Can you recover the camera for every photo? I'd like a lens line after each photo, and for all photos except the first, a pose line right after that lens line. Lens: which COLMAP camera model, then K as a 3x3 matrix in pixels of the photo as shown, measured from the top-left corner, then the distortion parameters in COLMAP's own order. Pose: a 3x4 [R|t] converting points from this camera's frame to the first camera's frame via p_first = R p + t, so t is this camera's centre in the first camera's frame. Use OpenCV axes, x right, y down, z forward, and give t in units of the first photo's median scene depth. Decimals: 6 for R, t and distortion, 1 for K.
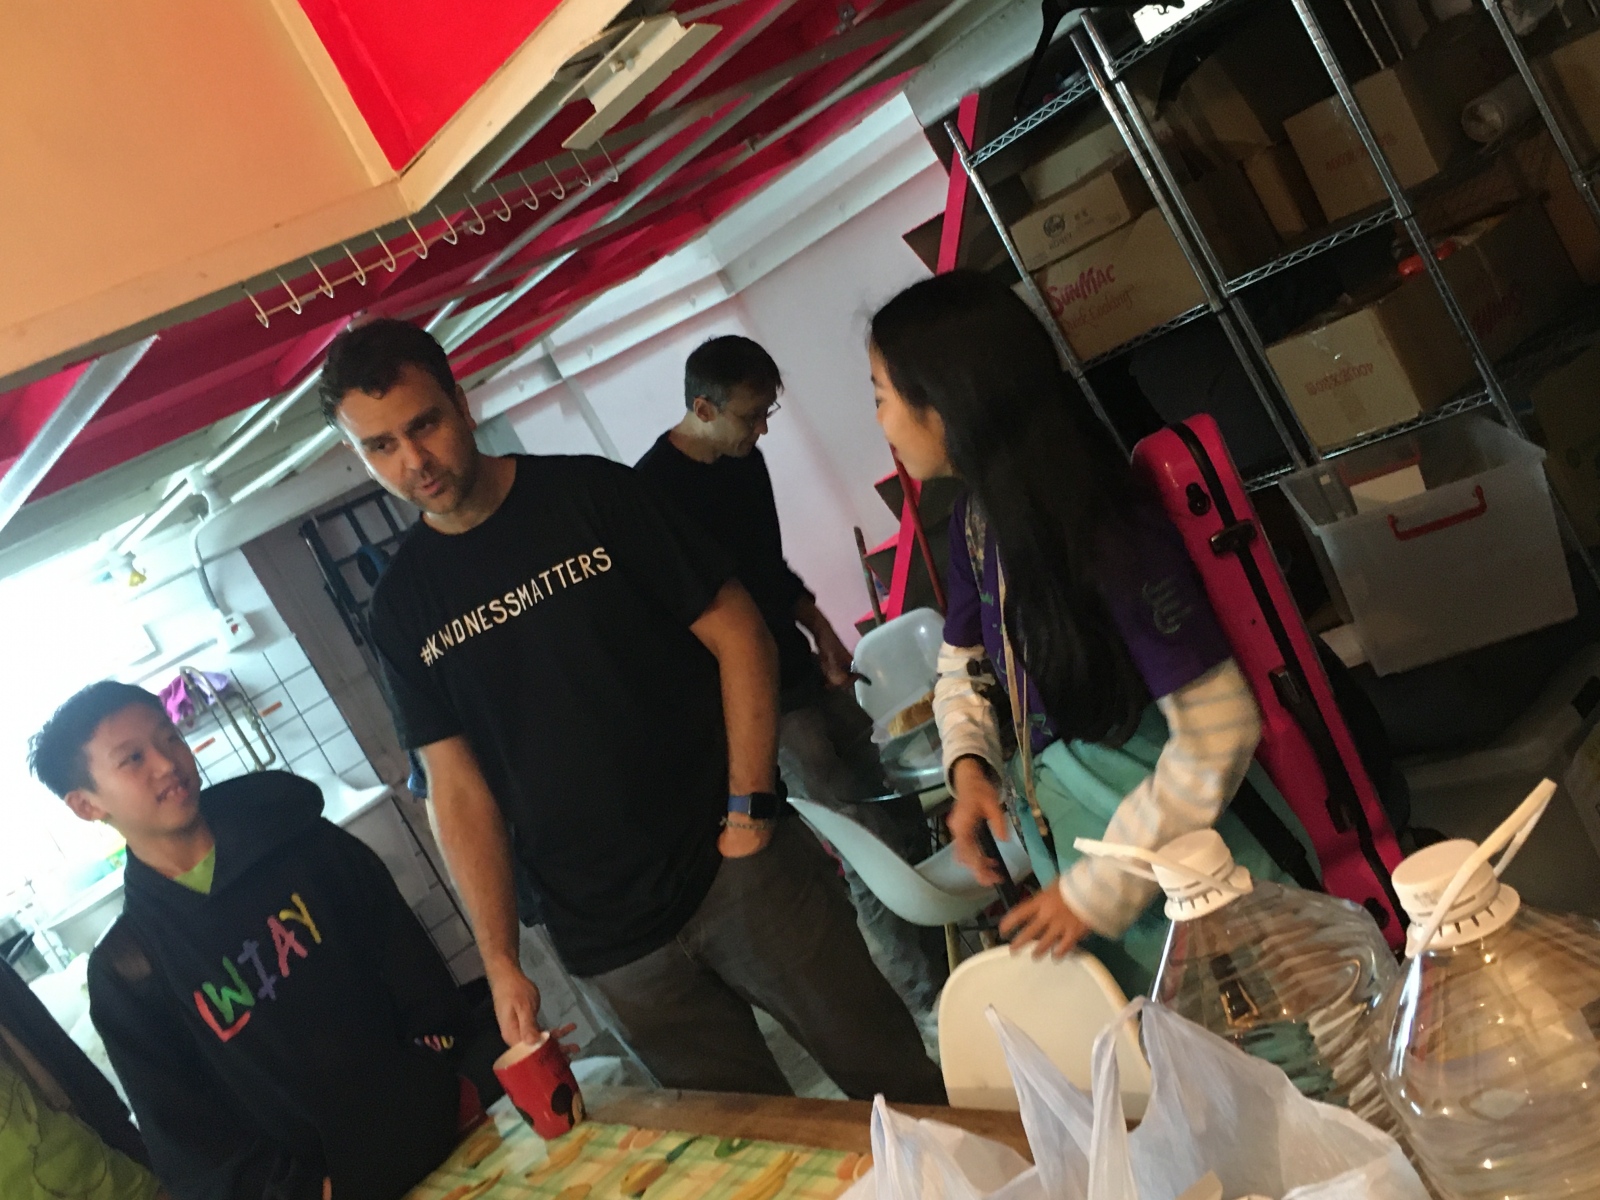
lens RADIAL K [[1753.0, 0, 800.0], [0, 1753.0, 600.0], [0, 0, 1]] dist [0.018998, 0.030827]
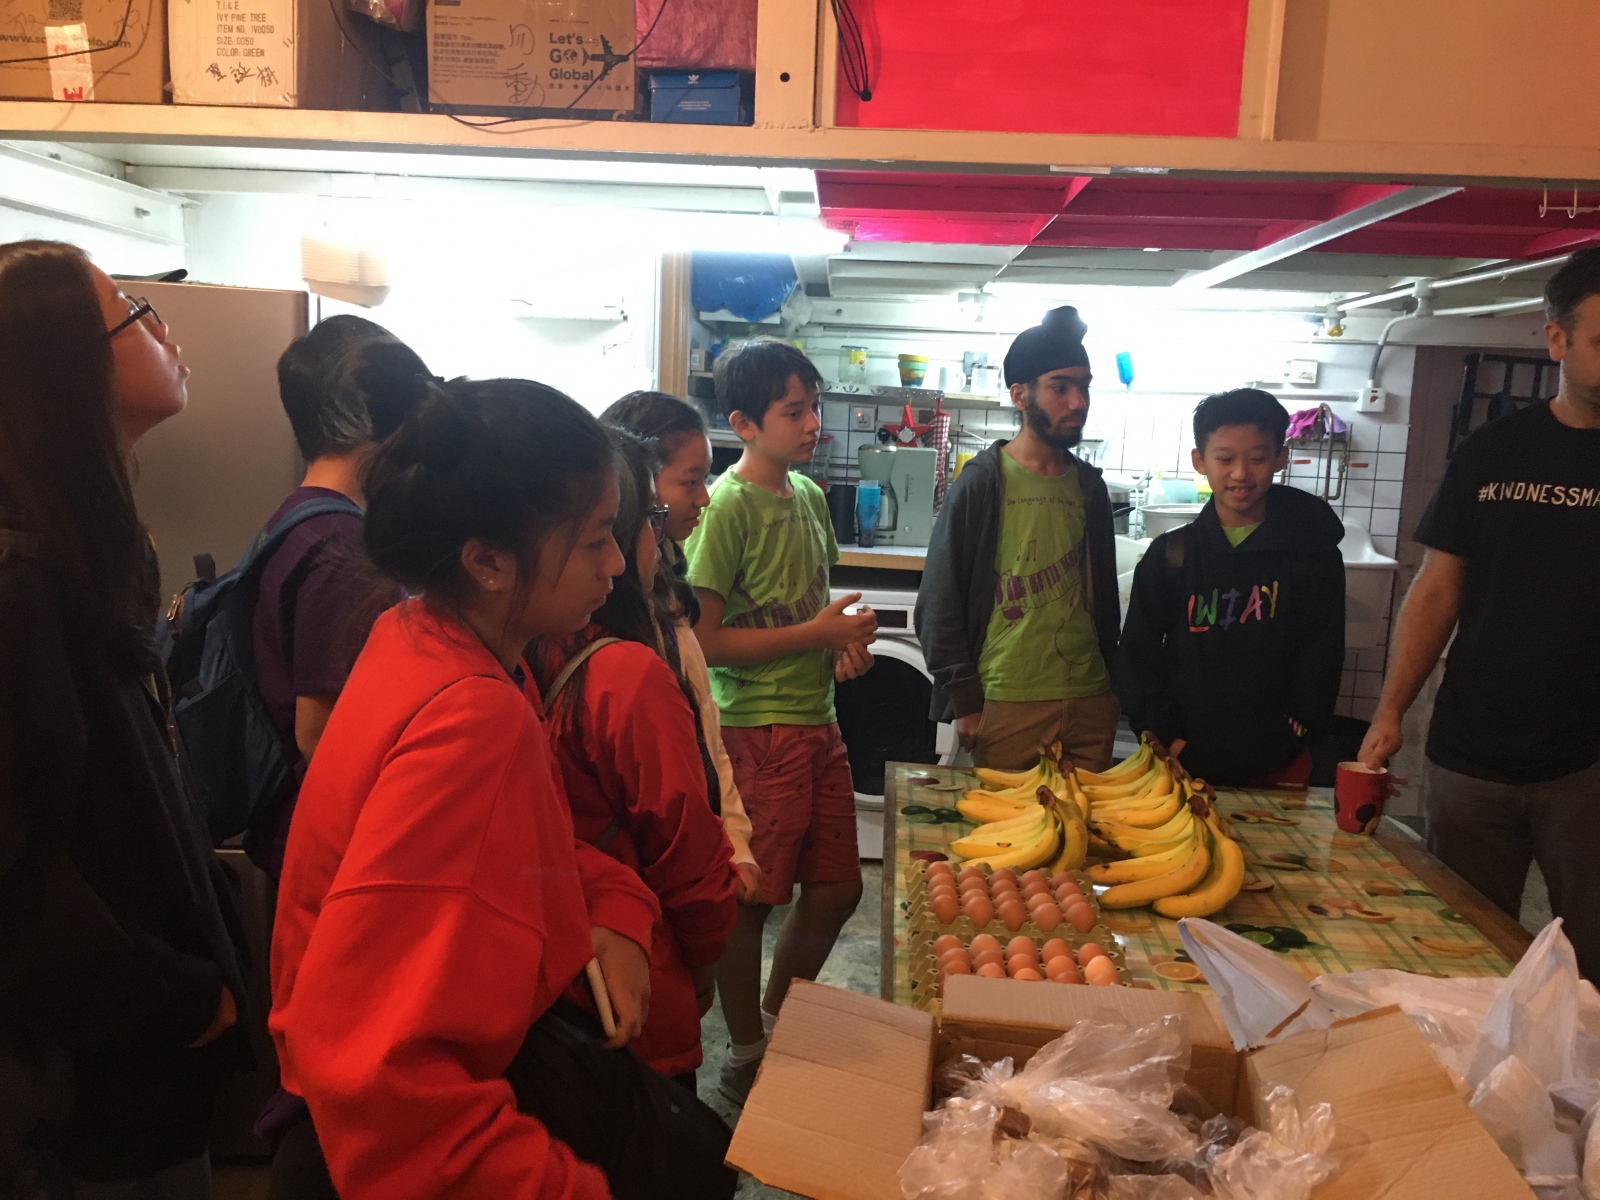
lens RADIAL K [[1367.3, 0, 800.0], [0, 1367.3, 600.0], [0, 0, 1]] dist [0.110806, -0.160625]
pose [[0.634617, 0.583200, -0.507089, 0.026030], [-0.478181, 0.811783, 0.335187, -0.005157], [0.607128, 0.029765, 0.794047, -0.101364]]
